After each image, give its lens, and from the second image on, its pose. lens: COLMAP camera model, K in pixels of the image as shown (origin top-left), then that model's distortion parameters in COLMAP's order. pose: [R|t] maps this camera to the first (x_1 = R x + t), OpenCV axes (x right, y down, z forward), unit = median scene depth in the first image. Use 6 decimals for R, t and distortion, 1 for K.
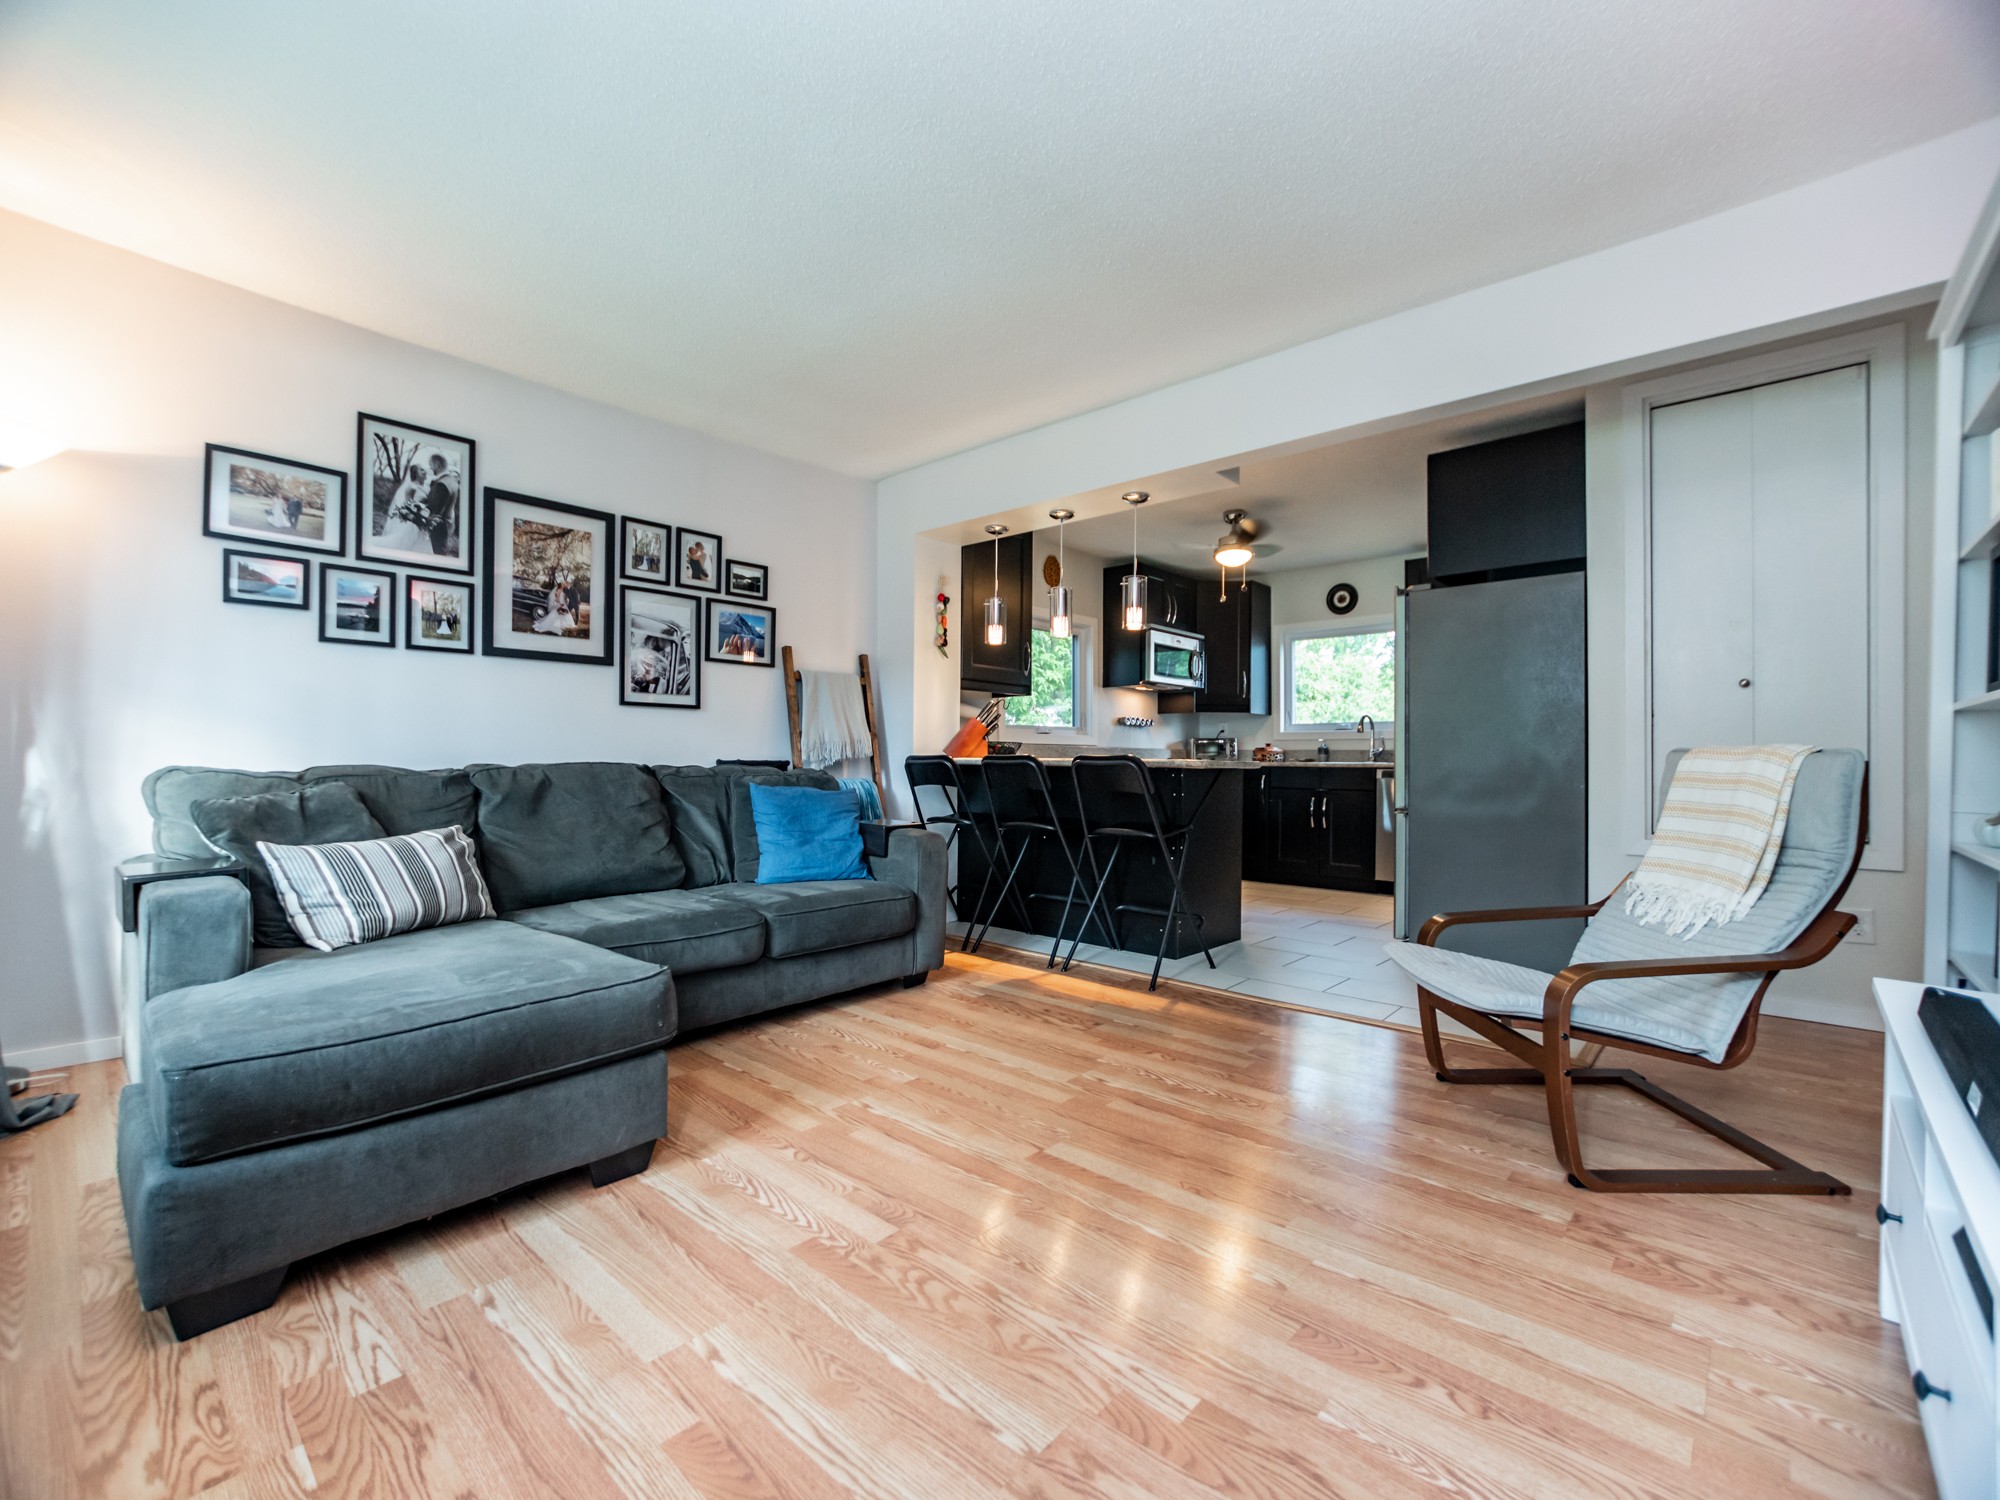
lens RADIAL K [[866.4, 0, 994.2], [0, 866.4, 753.3], [0, 0, 1]] dist [-0.000499, -0.000039]
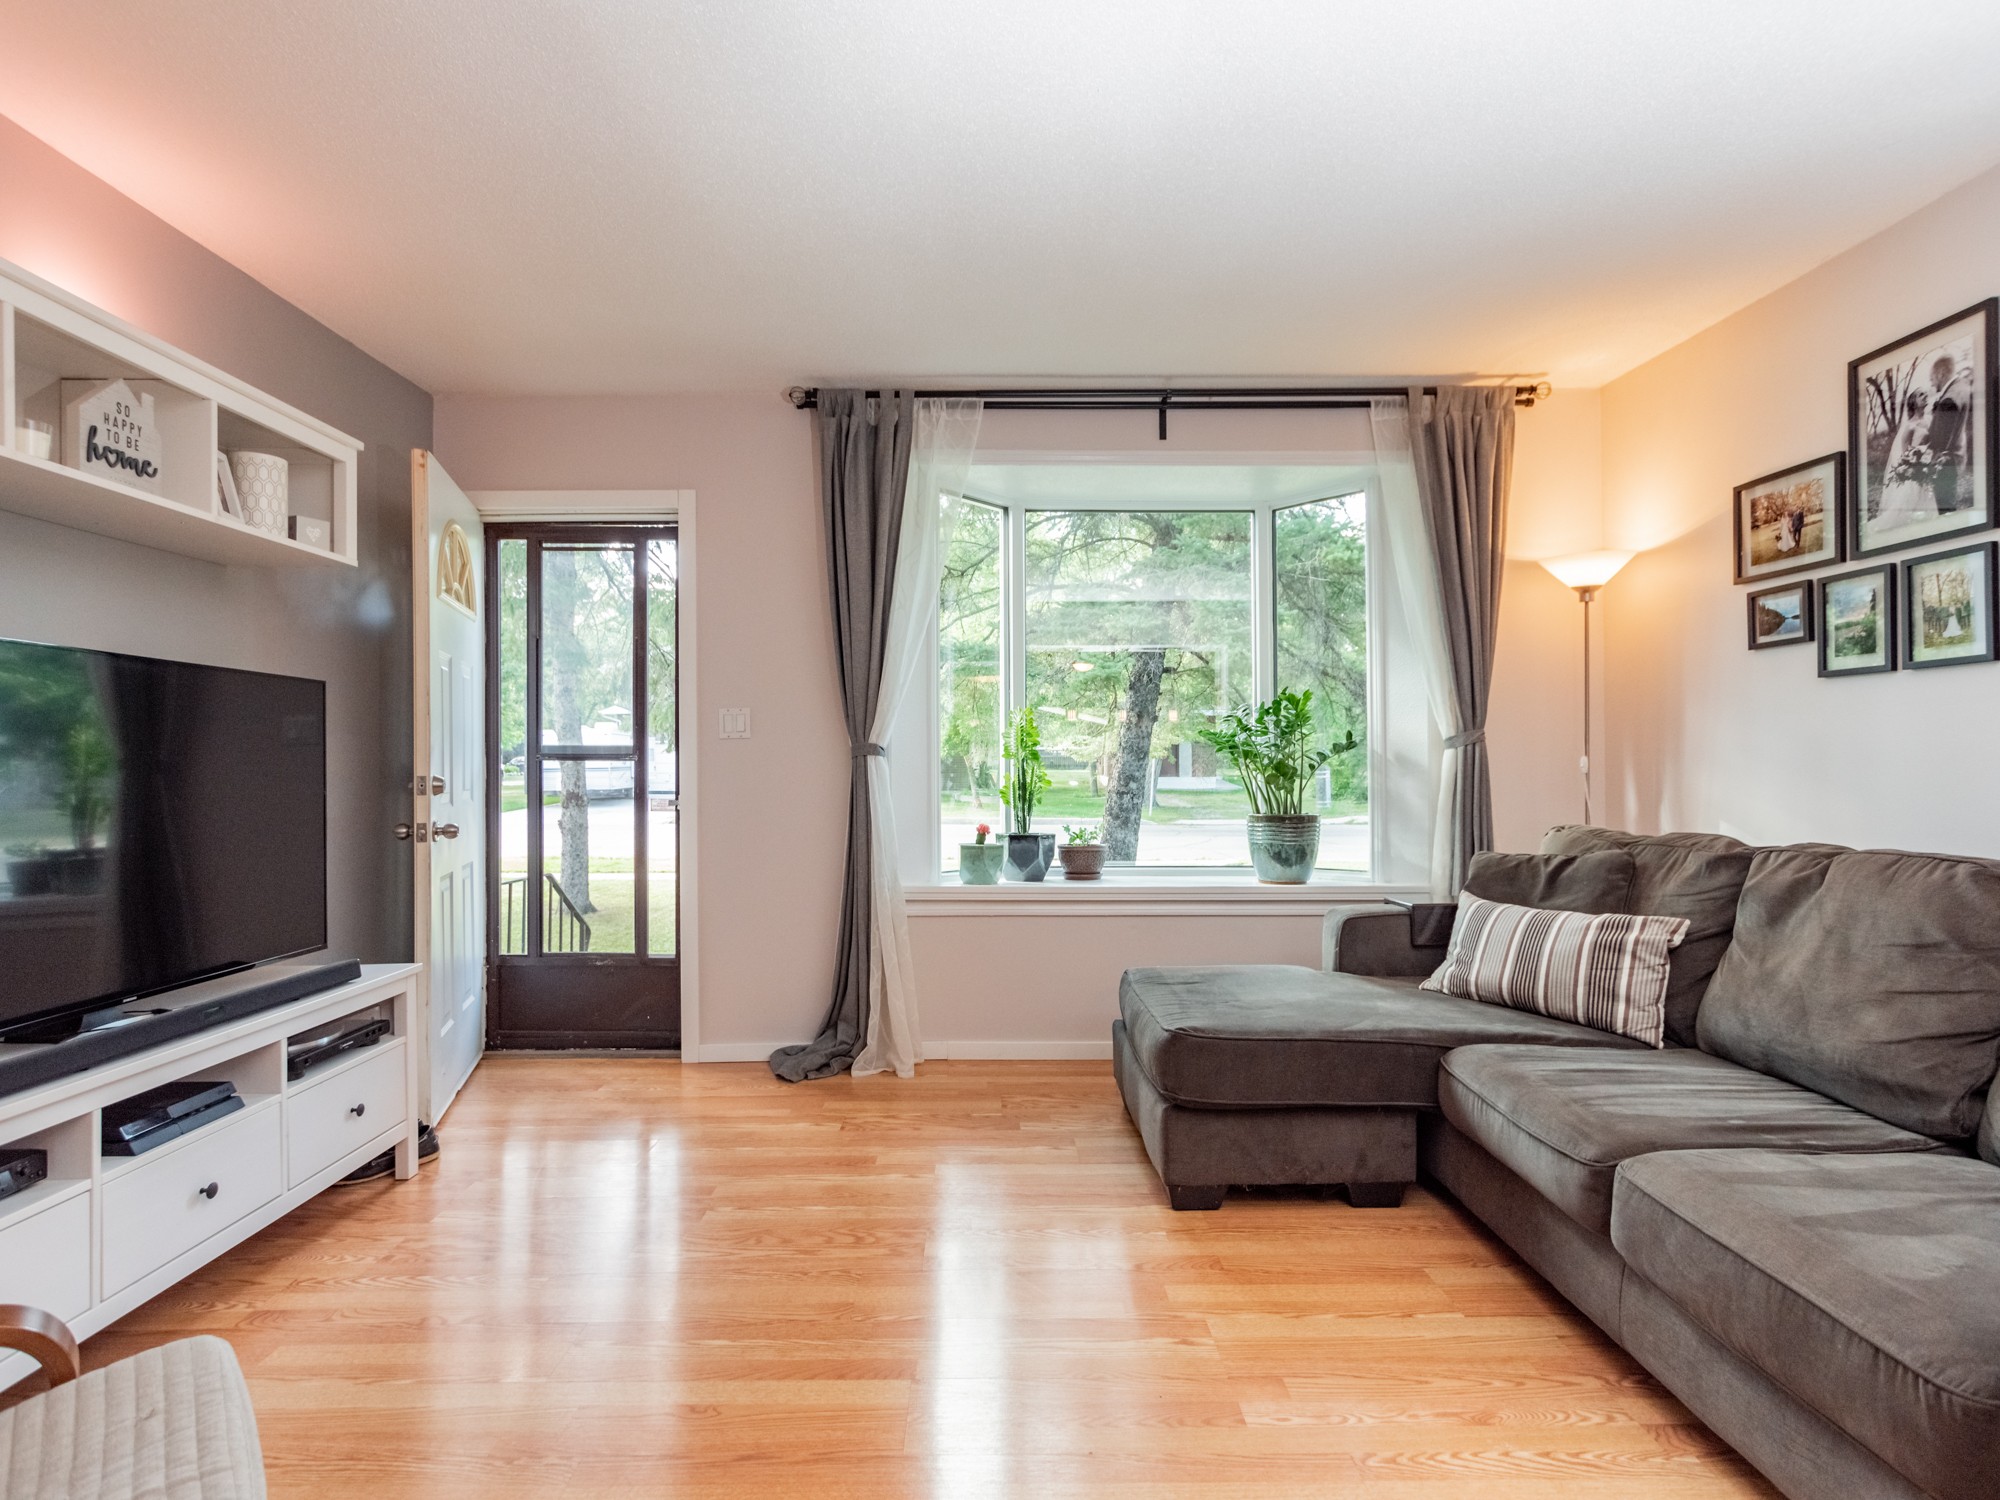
lens RADIAL K [[1037.1, 0, 996.7], [0, 1037.1, 756.4], [0, 0, 1]] dist [0.000111, -0.000019]
pose [[-0.740875, -0.004932, -0.671624, 0.398830], [0.004088, 0.999921, -0.011853, -0.046381], [0.671630, -0.011527, -0.740797, 1.134423]]
